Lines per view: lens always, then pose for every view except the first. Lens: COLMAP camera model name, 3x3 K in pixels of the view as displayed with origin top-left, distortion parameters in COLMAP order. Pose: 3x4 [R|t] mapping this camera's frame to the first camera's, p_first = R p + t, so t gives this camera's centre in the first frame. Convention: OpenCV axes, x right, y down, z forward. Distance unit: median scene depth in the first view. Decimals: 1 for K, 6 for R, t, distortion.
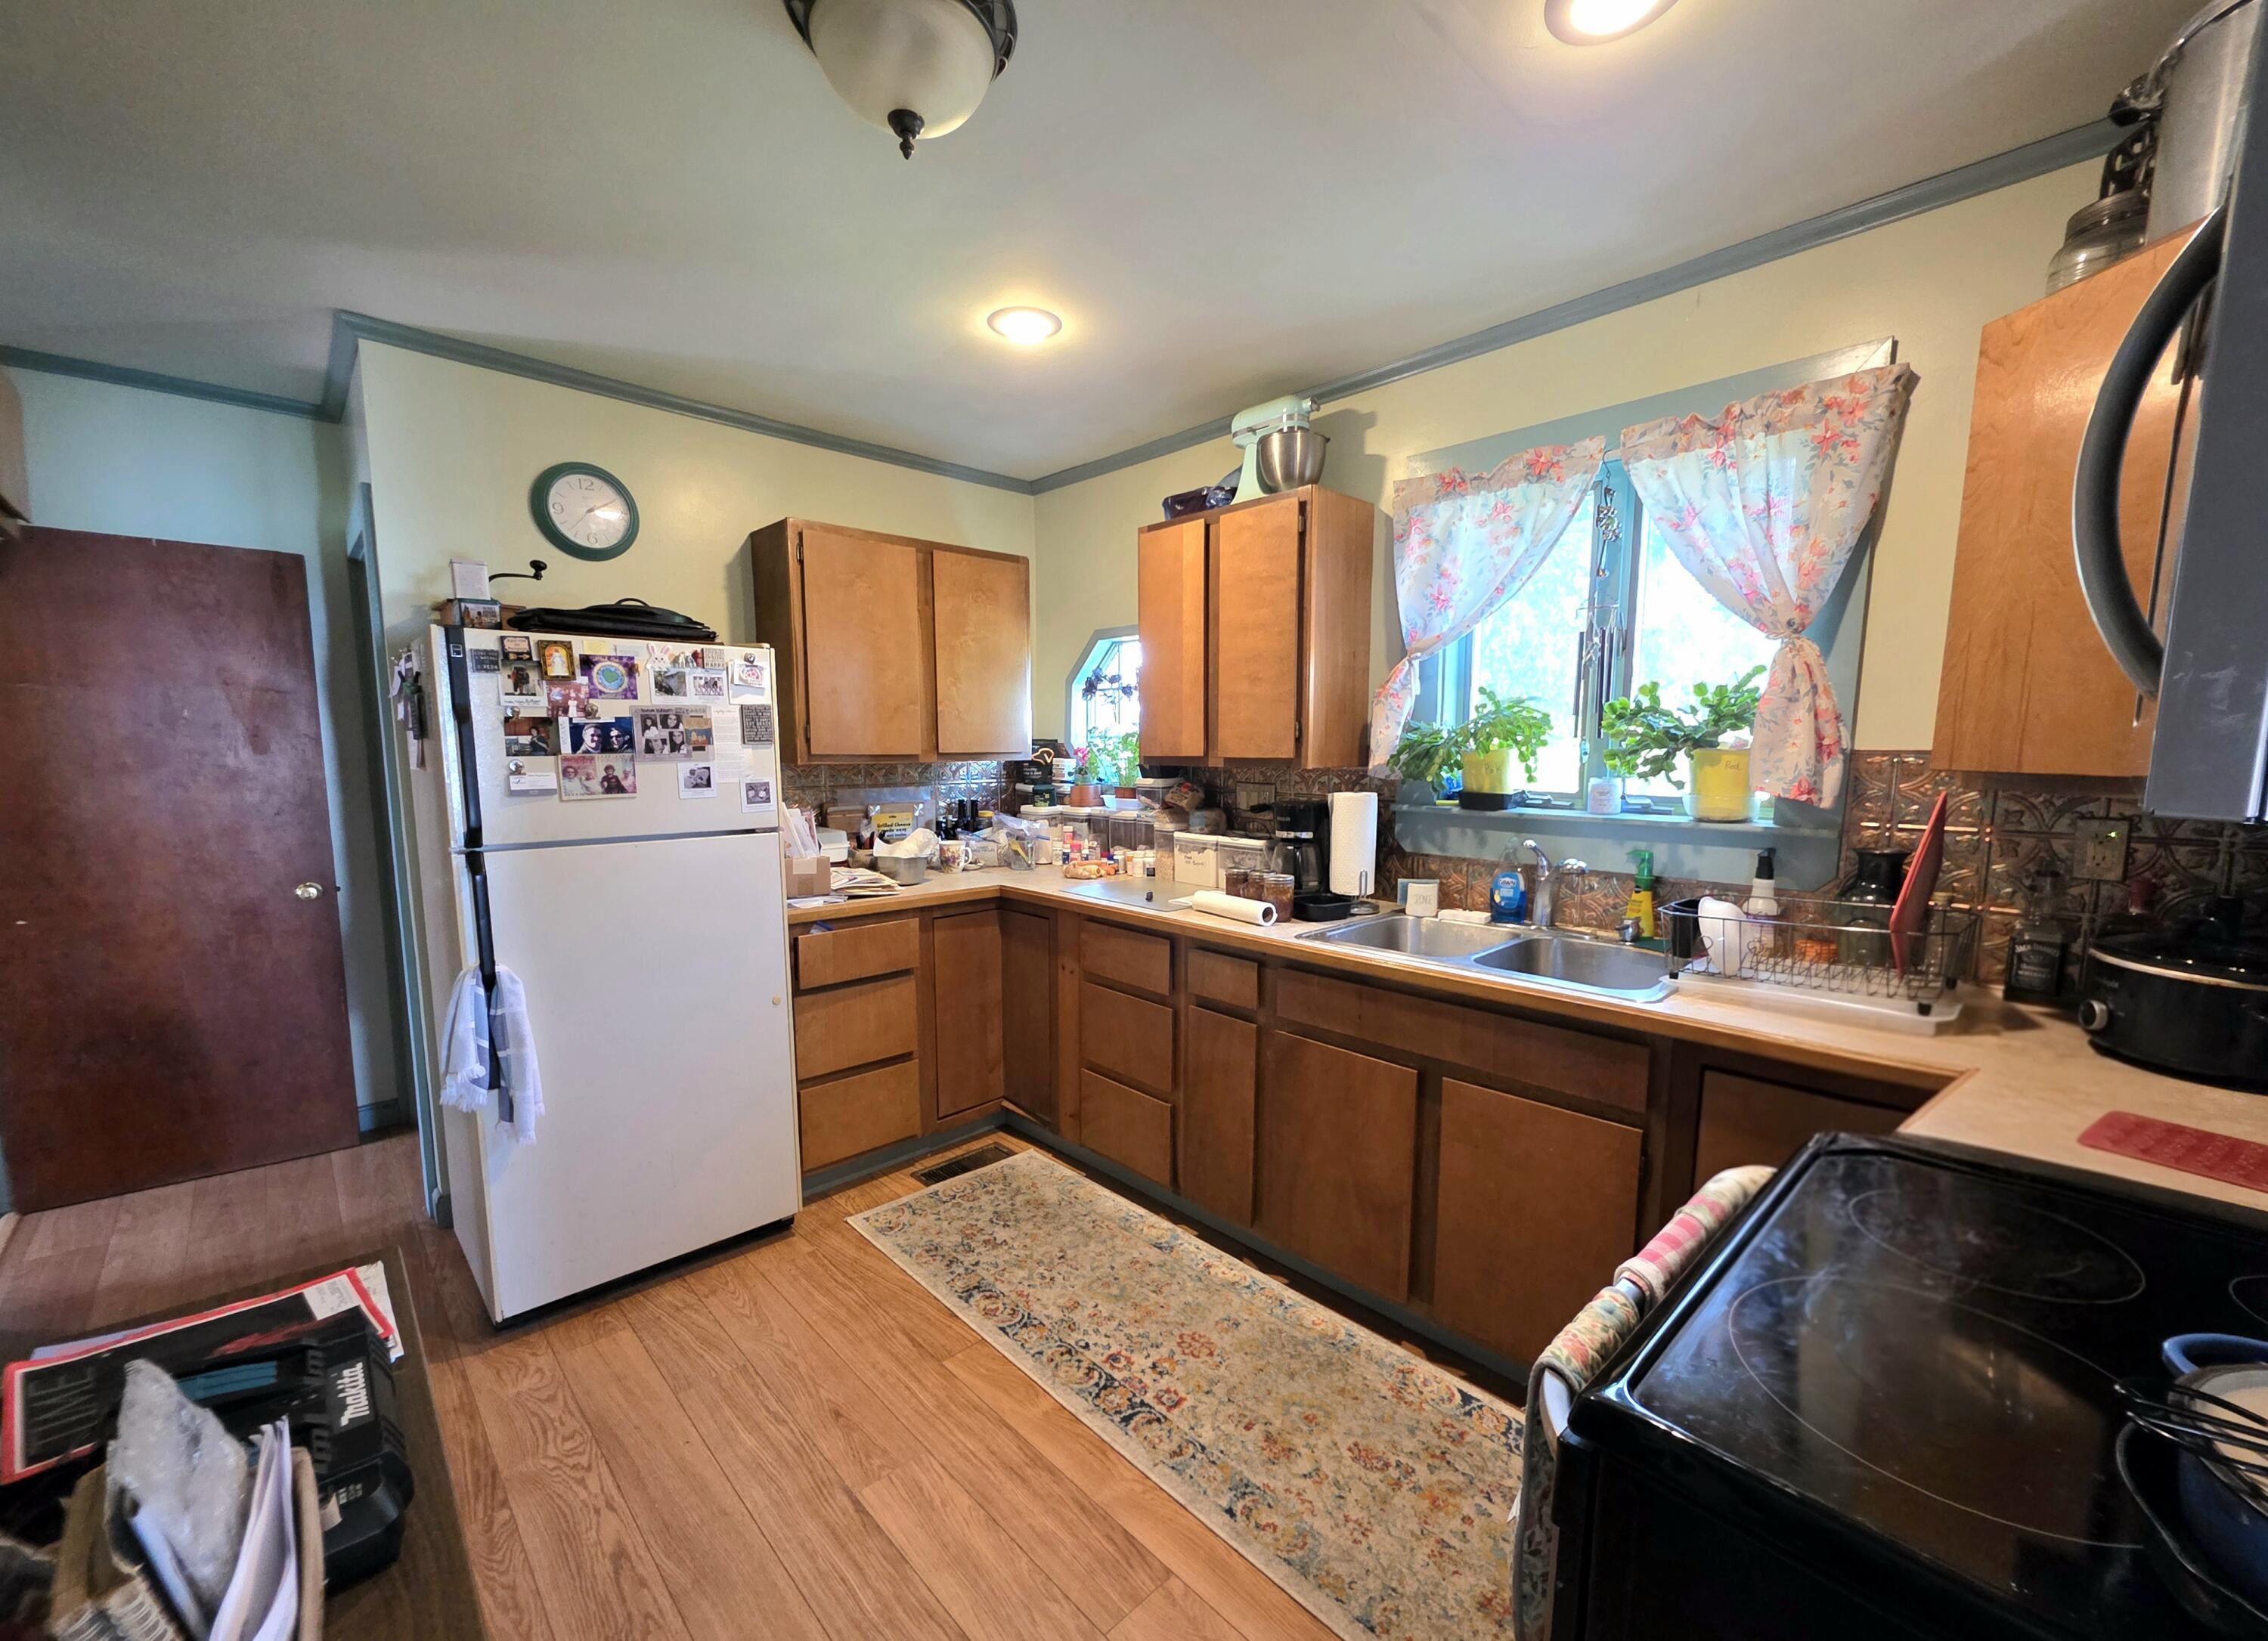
lens RADIAL K [[906.1, 0, 1141.7], [0, 906.1, 854.4], [0, 0, 1]] dist [0.001579, -0.000723]
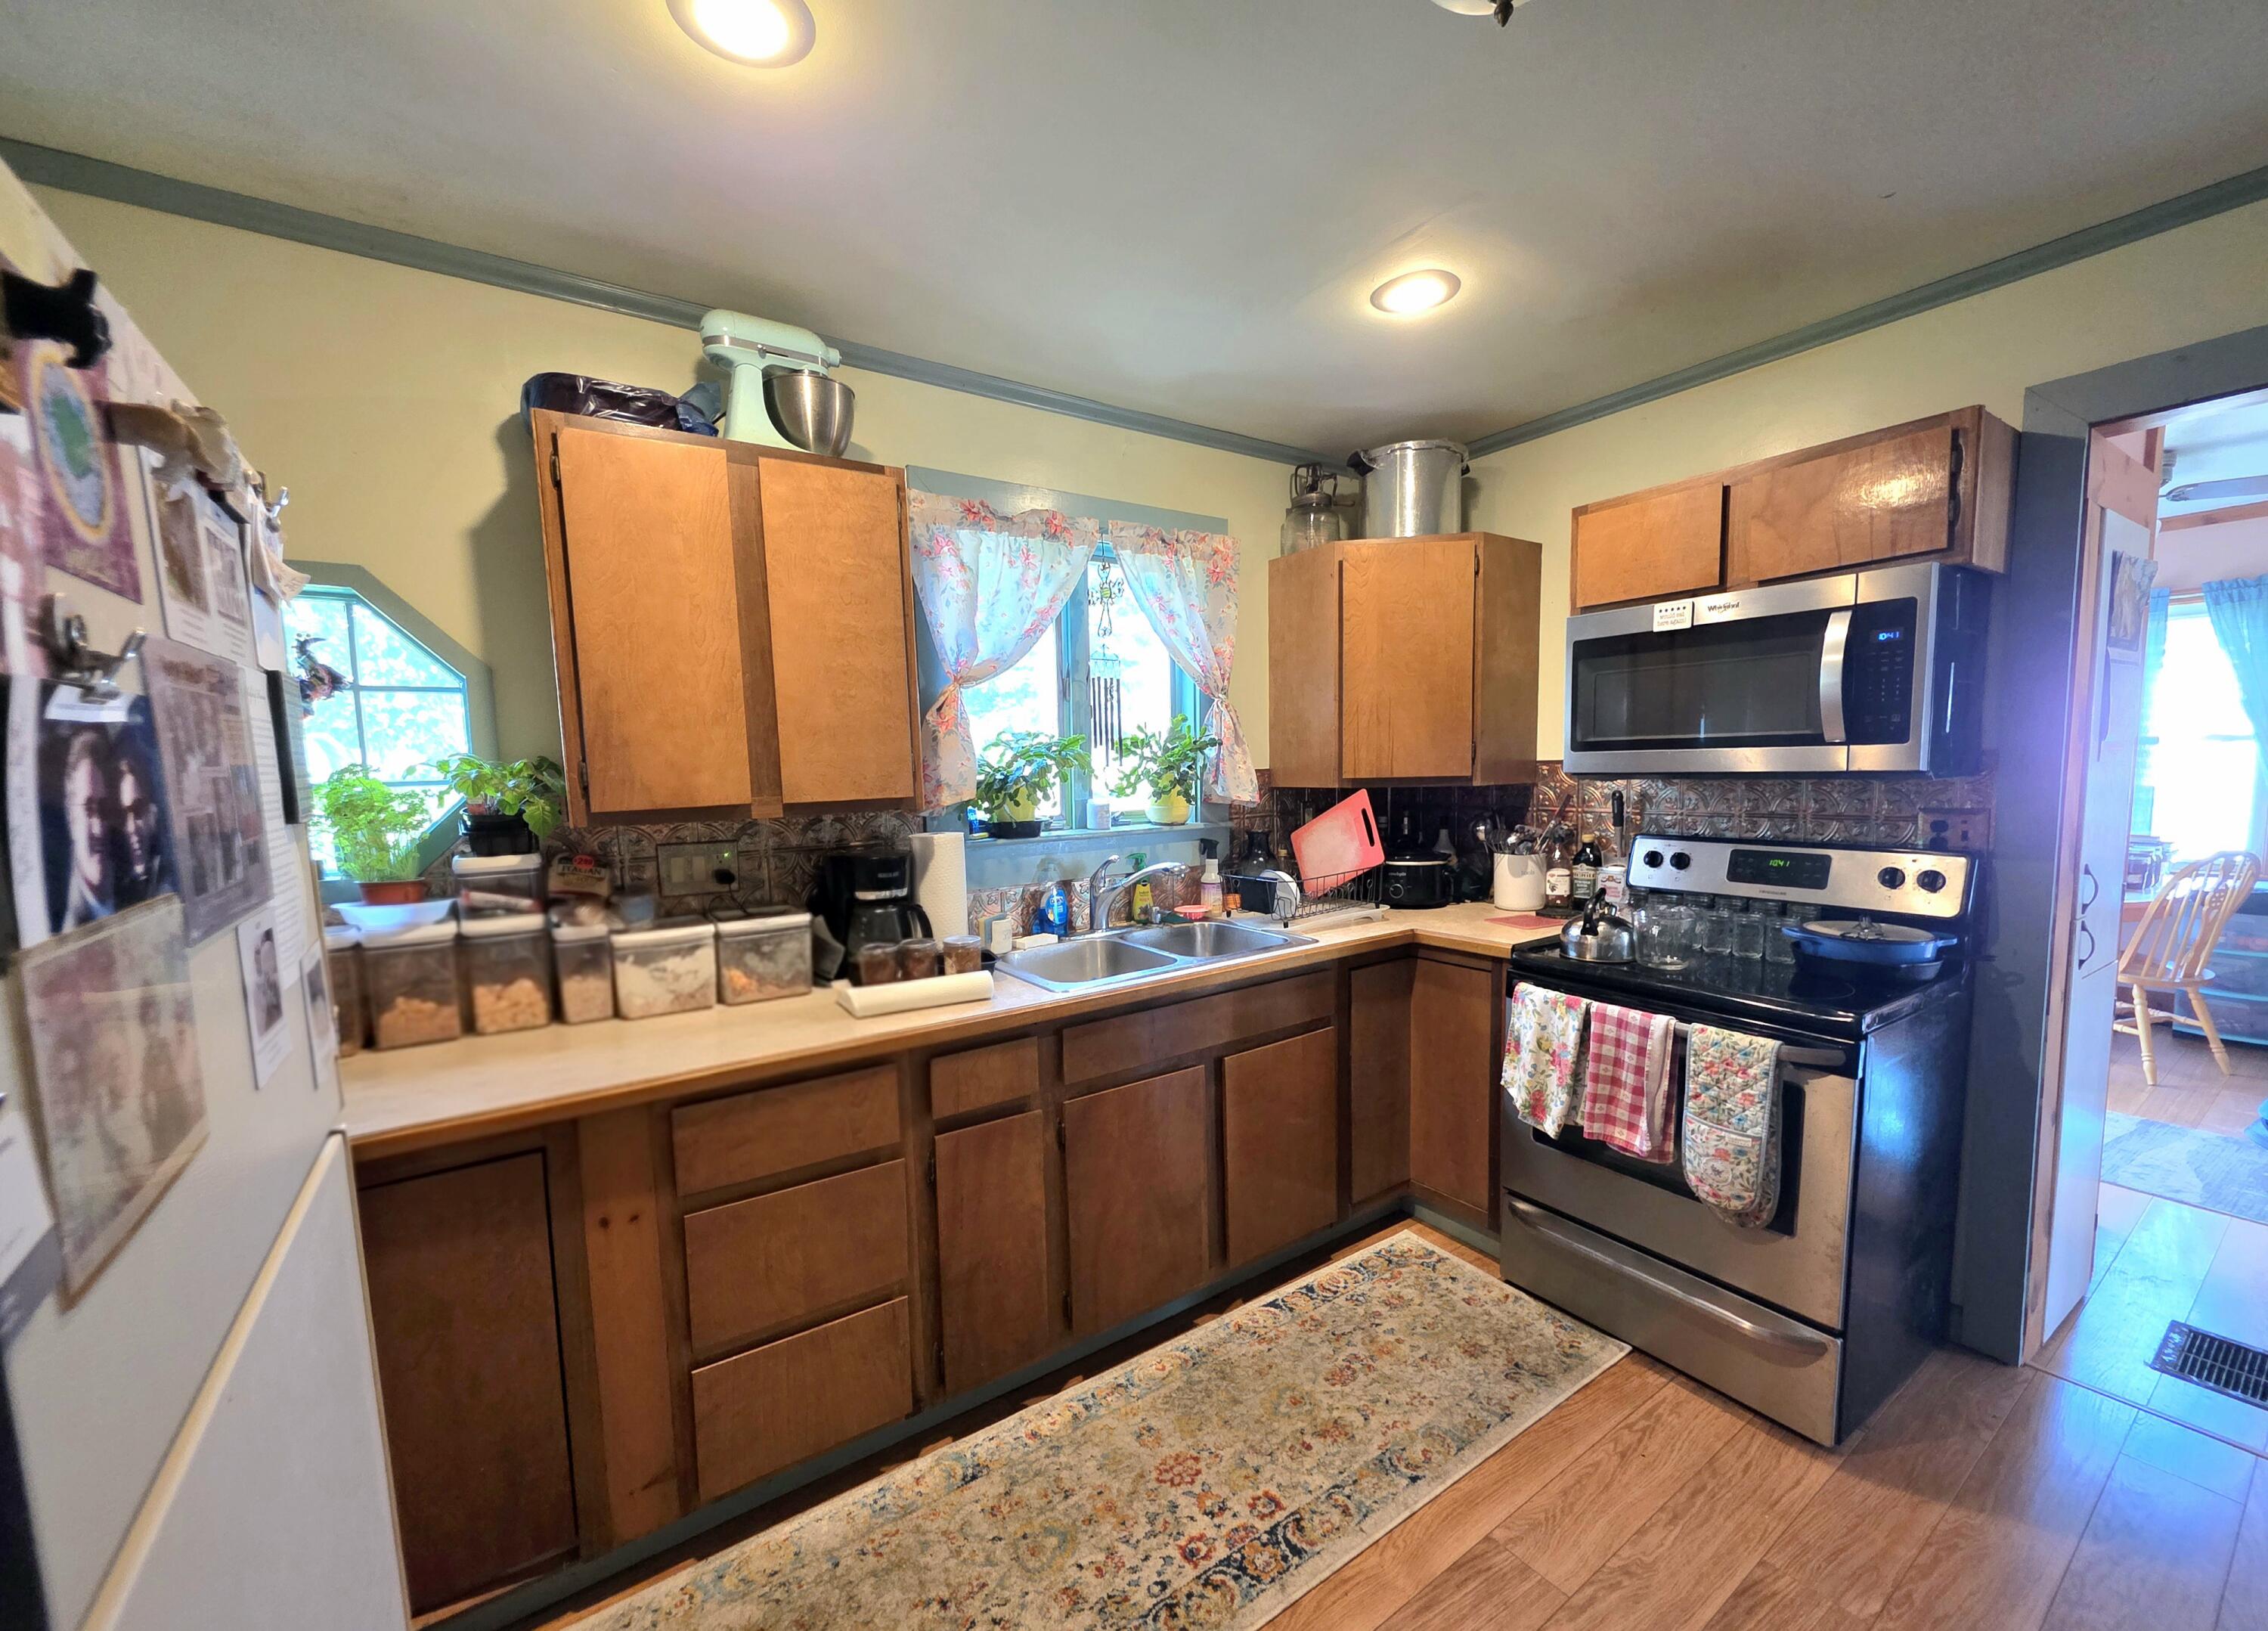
lens RADIAL K [[906.2, 0, 1141.7], [0, 906.2, 849.4], [0, 0, 1]] dist [0.001579, -0.000723]
pose [[0.157645, -0.101022, 0.982315, -0.684450], [0.148415, 0.985878, 0.077571, -0.104848], [-0.976279, 0.133561, 0.170412, 0.754607]]
